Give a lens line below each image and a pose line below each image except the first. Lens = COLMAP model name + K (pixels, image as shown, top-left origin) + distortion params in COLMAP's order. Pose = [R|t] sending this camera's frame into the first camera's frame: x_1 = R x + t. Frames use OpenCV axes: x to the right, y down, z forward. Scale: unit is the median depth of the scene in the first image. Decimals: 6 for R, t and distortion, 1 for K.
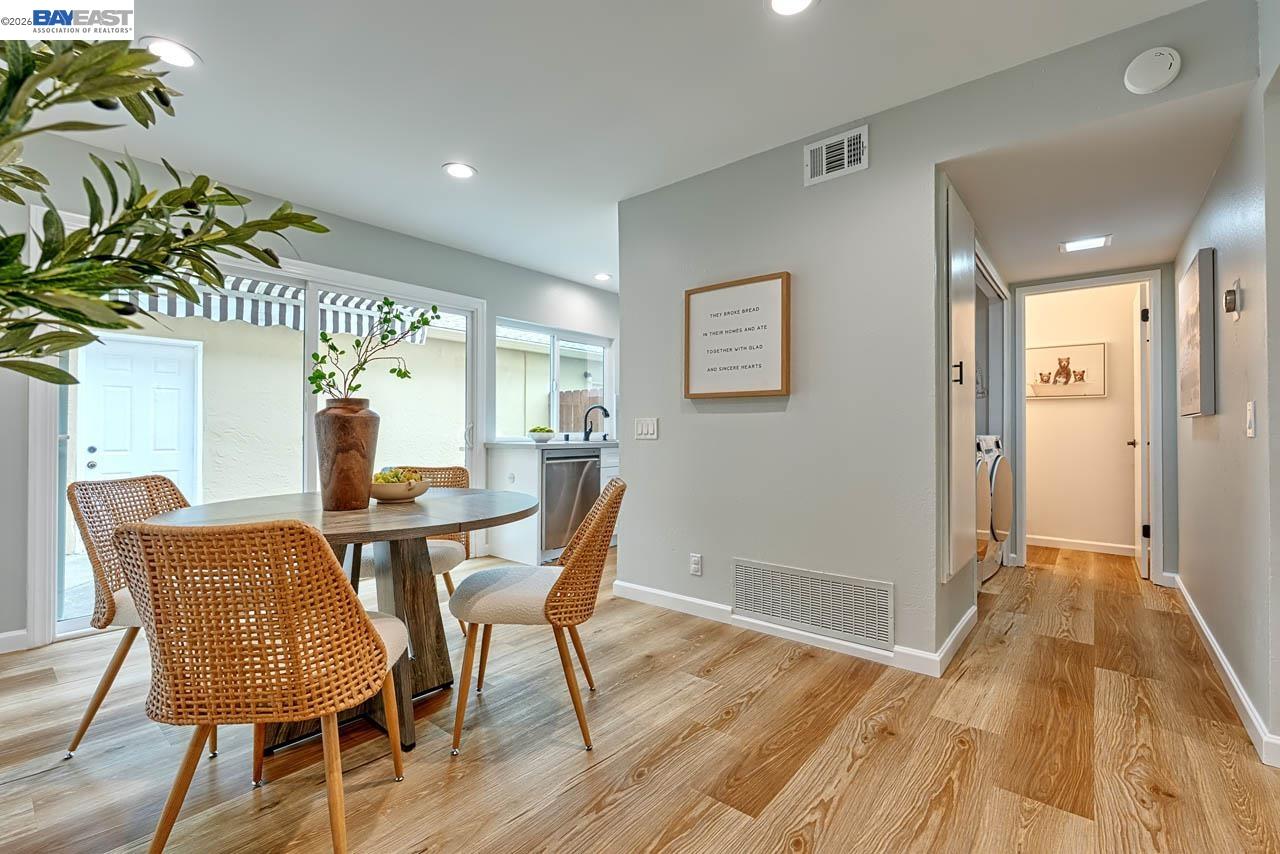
lens RADIAL K [[555.4, 0, 639.3], [0, 555.4, 427.1], [0, 0, 1]] dist [-0.005302, 0.001214]
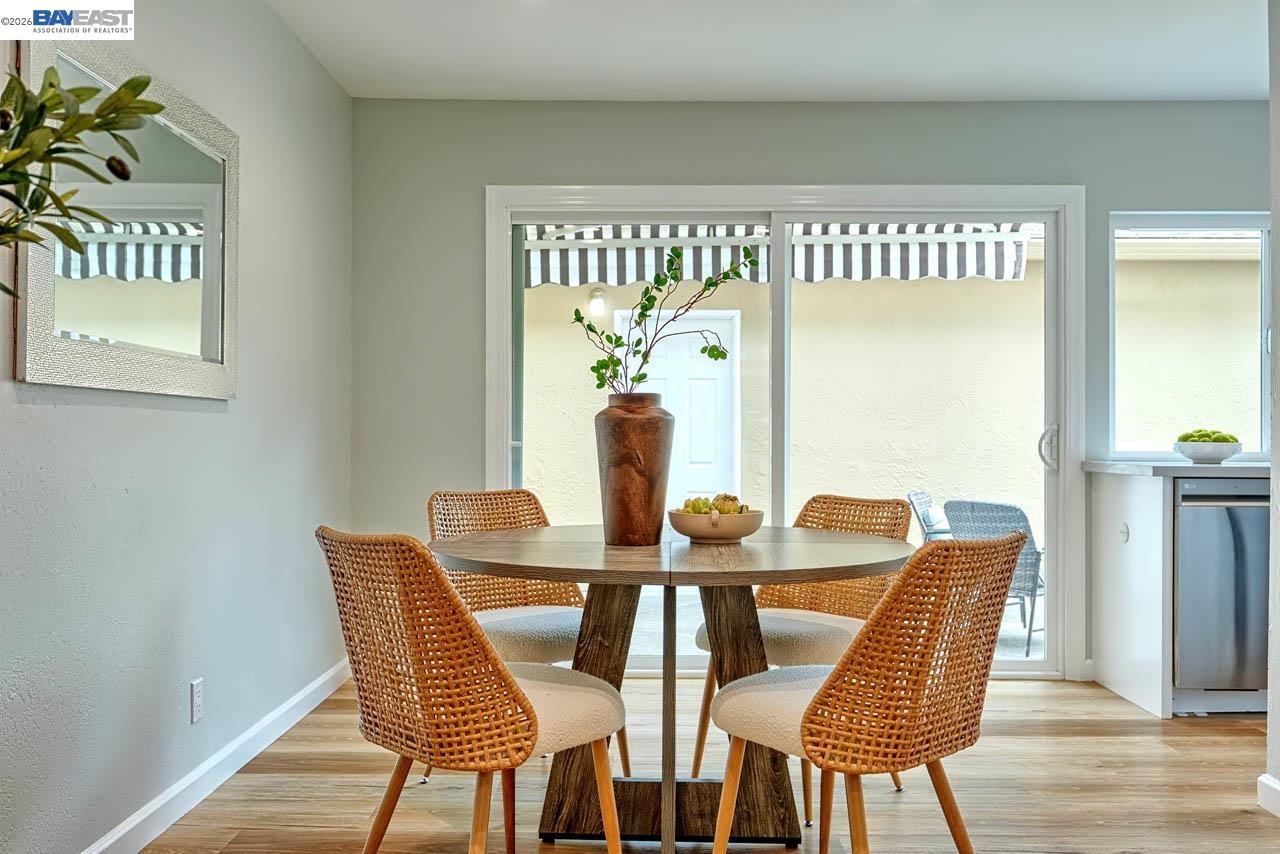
lens RADIAL K [[1087.0, 0, 640.4], [0, 1087.0, 427.7], [0, 0, 1]] dist [0.001163, 0.004386]
pose [[0.630452, -0.004365, -0.776216, 0.517114], [0.002325, 0.999990, -0.003735, -0.000956], [0.776225, 0.000550, 0.630456, 0.090581]]
